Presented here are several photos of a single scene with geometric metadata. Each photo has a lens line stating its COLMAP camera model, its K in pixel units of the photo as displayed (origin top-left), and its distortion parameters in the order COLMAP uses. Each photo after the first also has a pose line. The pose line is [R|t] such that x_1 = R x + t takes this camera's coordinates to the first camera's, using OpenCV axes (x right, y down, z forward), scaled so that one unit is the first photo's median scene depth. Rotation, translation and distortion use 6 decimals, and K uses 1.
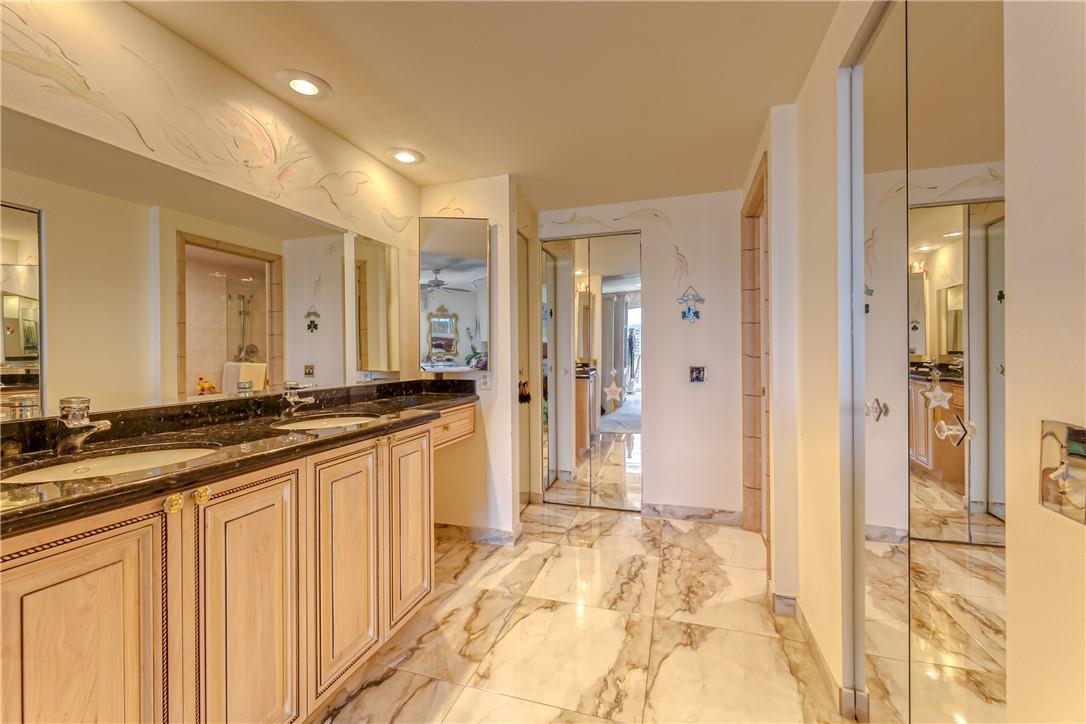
lens RADIAL K [[454.4, 0, 538.9], [0, 454.4, 346.1], [0, 0, 1]] dist [0.001130, 0.000063]
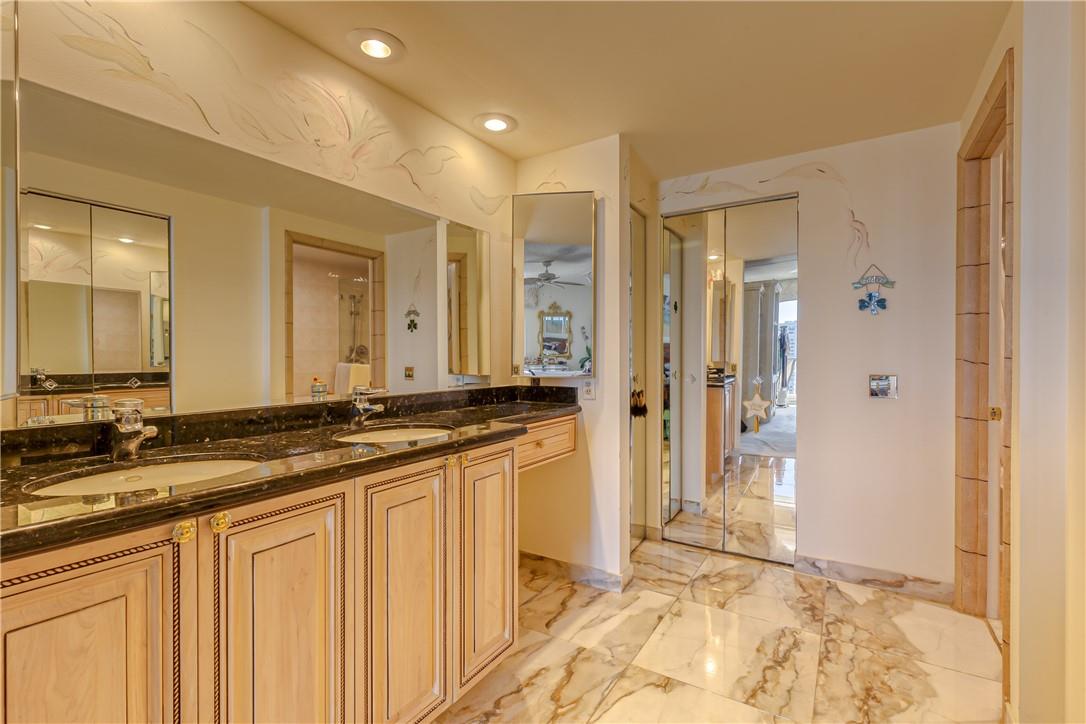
lens RADIAL K [[482.3, 0, 547.2], [0, 482.3, 357.8], [0, 0, 1]] dist [0.001760, -0.000018]
pose [[0.967510, 0.007028, -0.252736, 0.029993], [-0.001998, 0.999795, 0.020155, 0.002654], [0.252825, -0.018996, 0.967325, 0.136382]]
